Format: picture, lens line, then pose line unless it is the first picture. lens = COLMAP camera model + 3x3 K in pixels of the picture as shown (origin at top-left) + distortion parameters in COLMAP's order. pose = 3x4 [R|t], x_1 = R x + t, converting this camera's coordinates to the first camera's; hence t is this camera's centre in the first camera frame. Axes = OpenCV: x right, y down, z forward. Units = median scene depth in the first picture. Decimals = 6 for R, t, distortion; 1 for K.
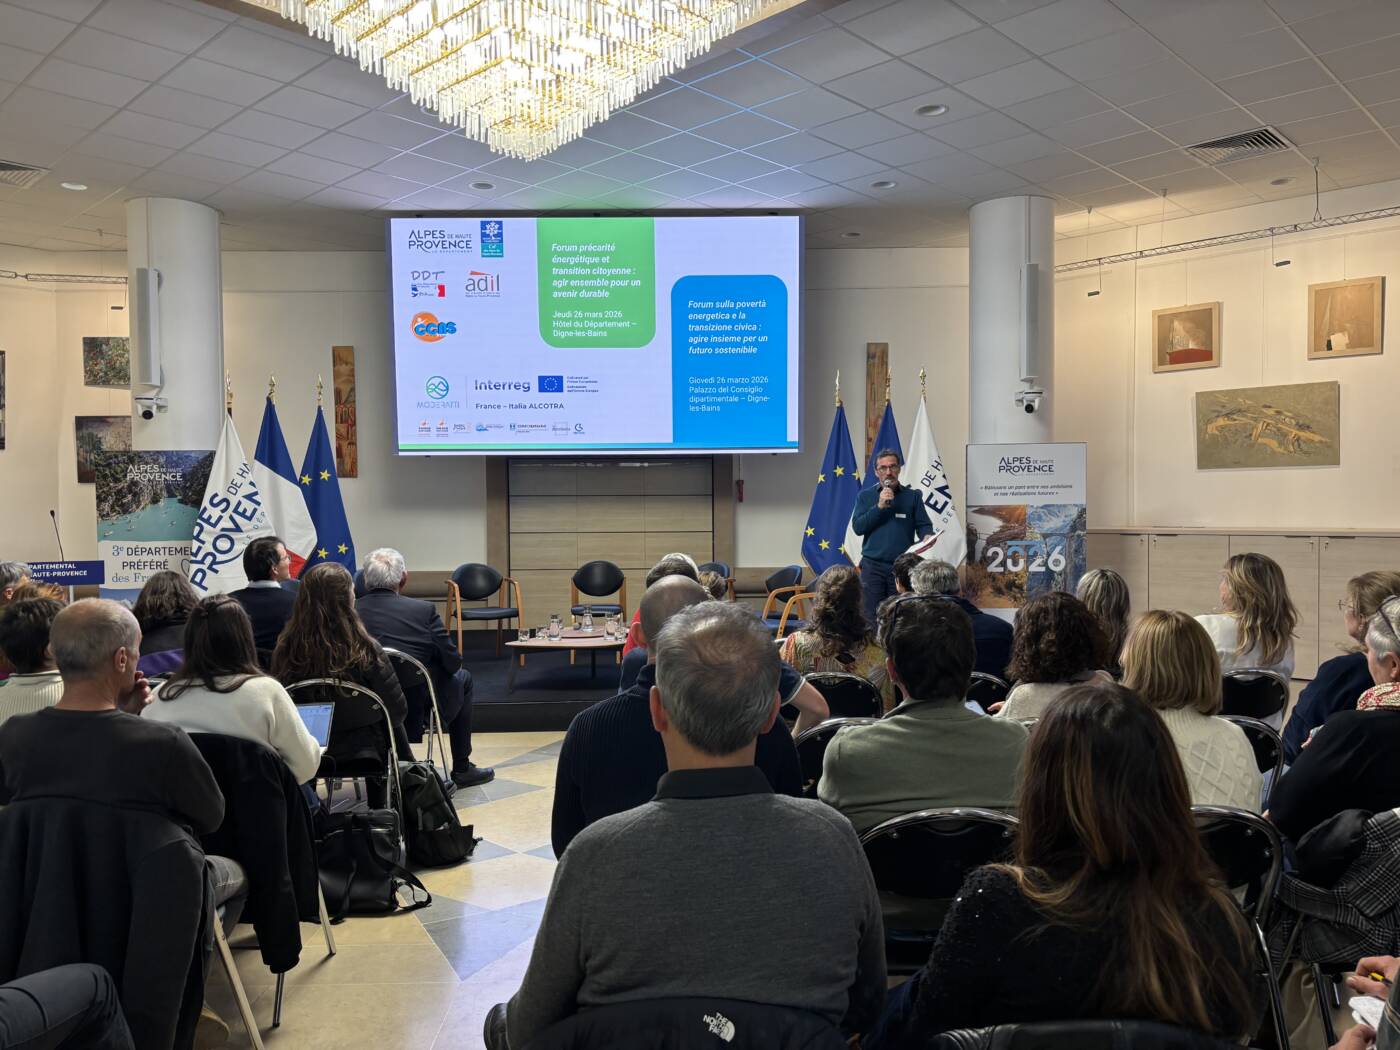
lens RADIAL K [[1086.5, 0, 701.7], [0, 1086.5, 540.6], [0, 0, 1]] dist [0.063382, -0.074182]
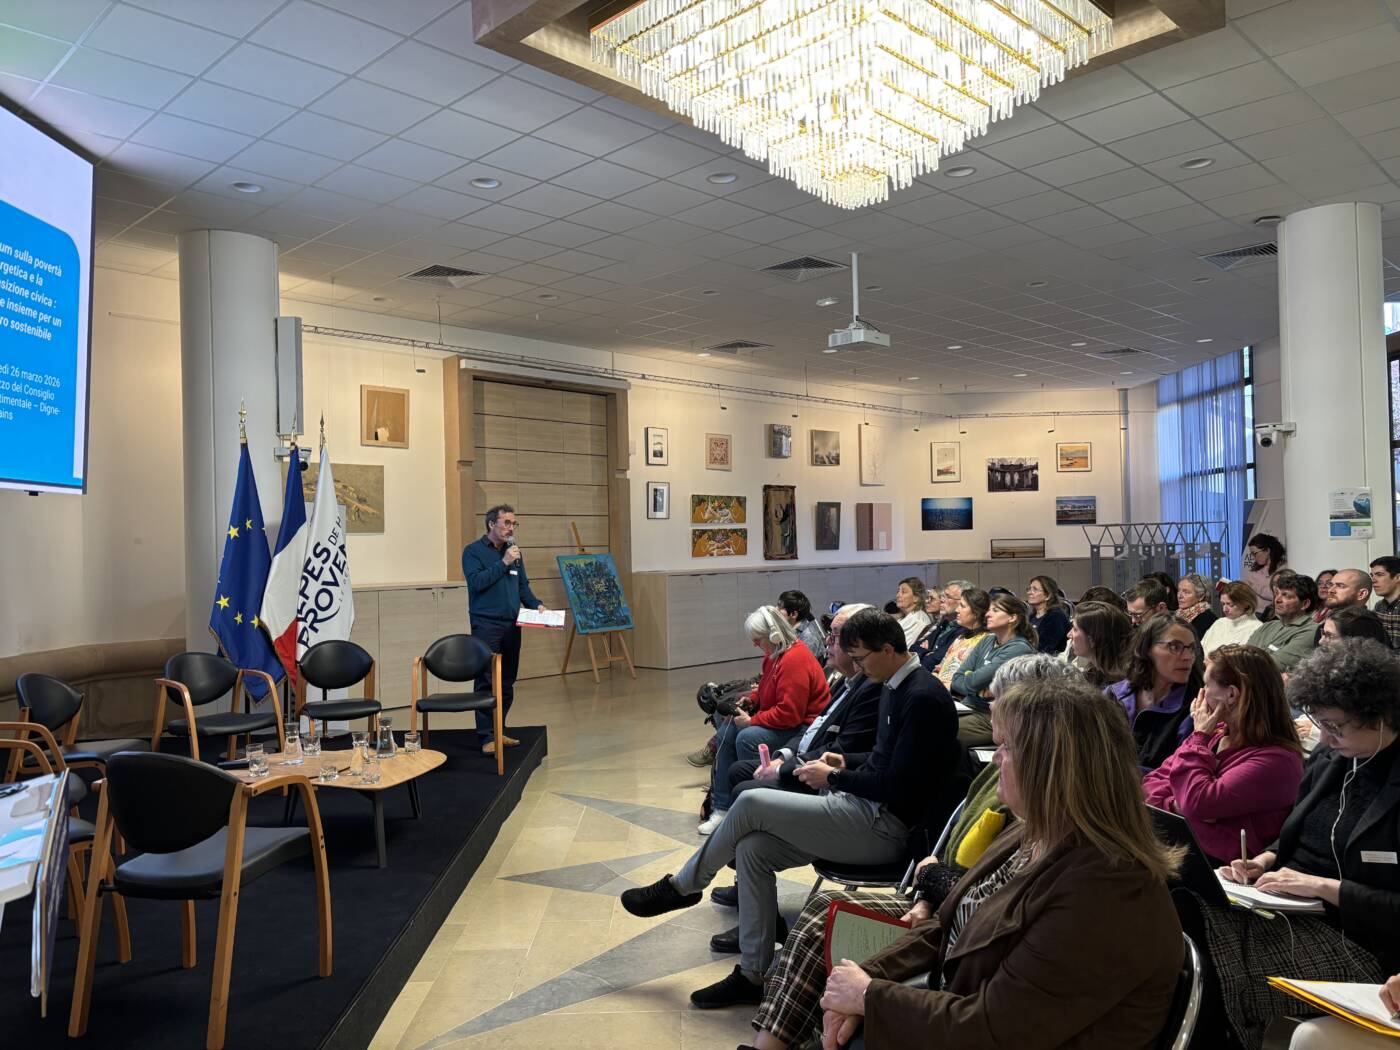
lens RADIAL K [[1086.5, 0, 698.5], [0, 1086.5, 523.7], [0, 0, 1]] dist [0.063382, -0.074182]
pose [[0.002276, 0.034109, 0.999416, -0.663312], [0.055727, 0.997861, -0.034183, -0.018036], [-0.998443, 0.055773, 0.000370, 0.662720]]
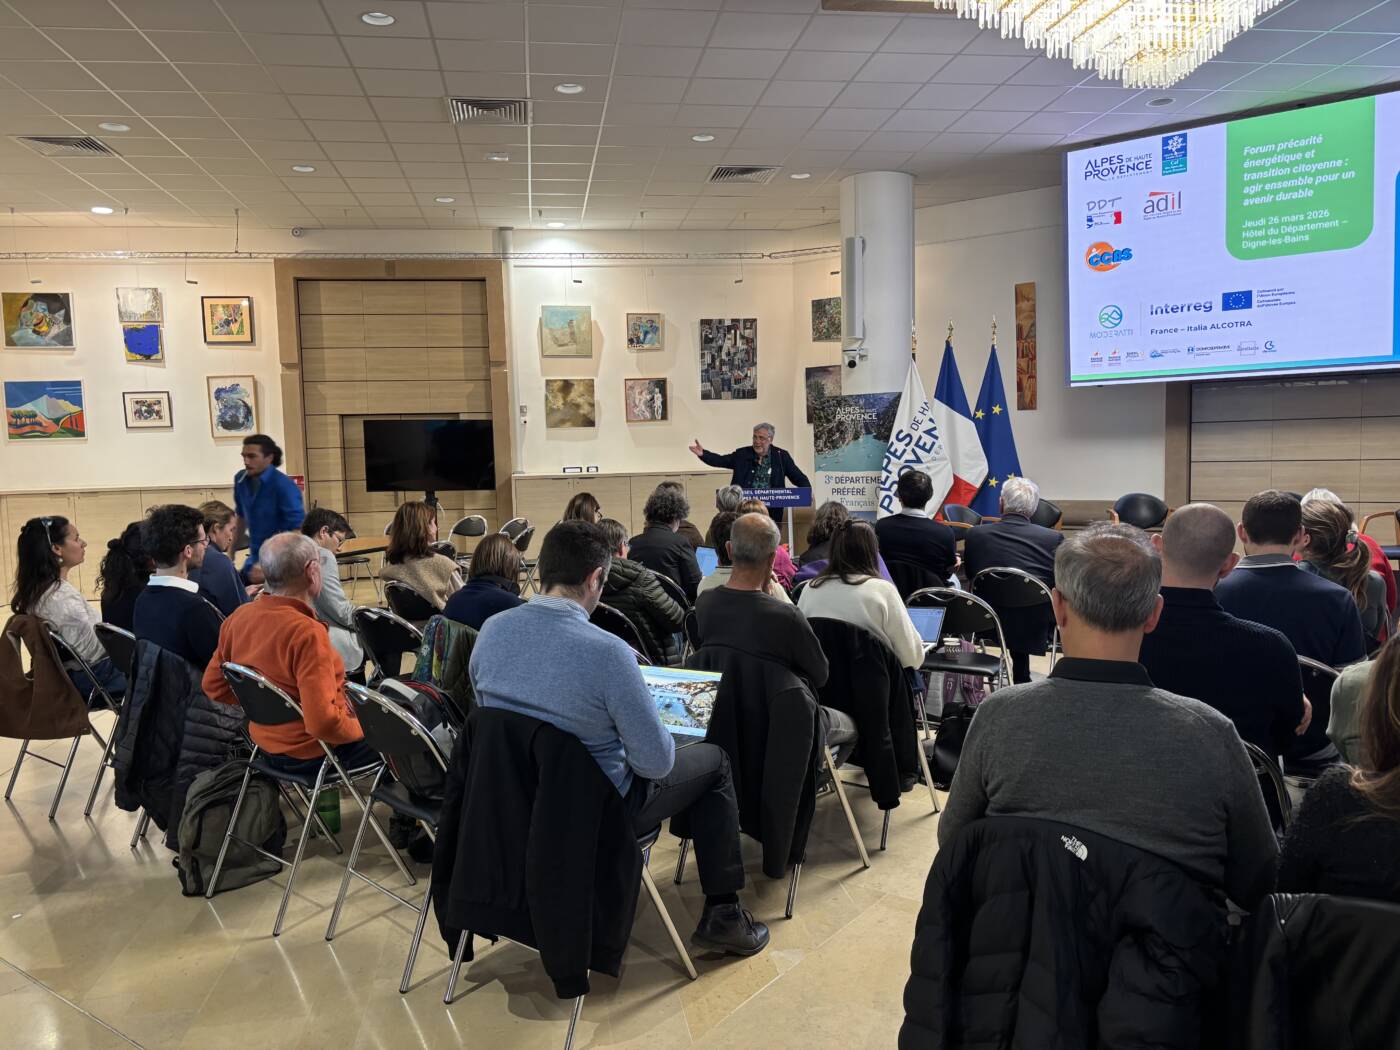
lens RADIAL K [[1086.5, 0, 680.6], [0, 1086.5, 551.8], [0, 0, 1]] dist [0.063382, -0.074182]
pose [[0.792597, 0.044227, -0.608140, 0.069995], [0.001933, 0.997179, 0.075040, -0.001388], [0.609743, -0.060652, 0.790275, -0.049675]]
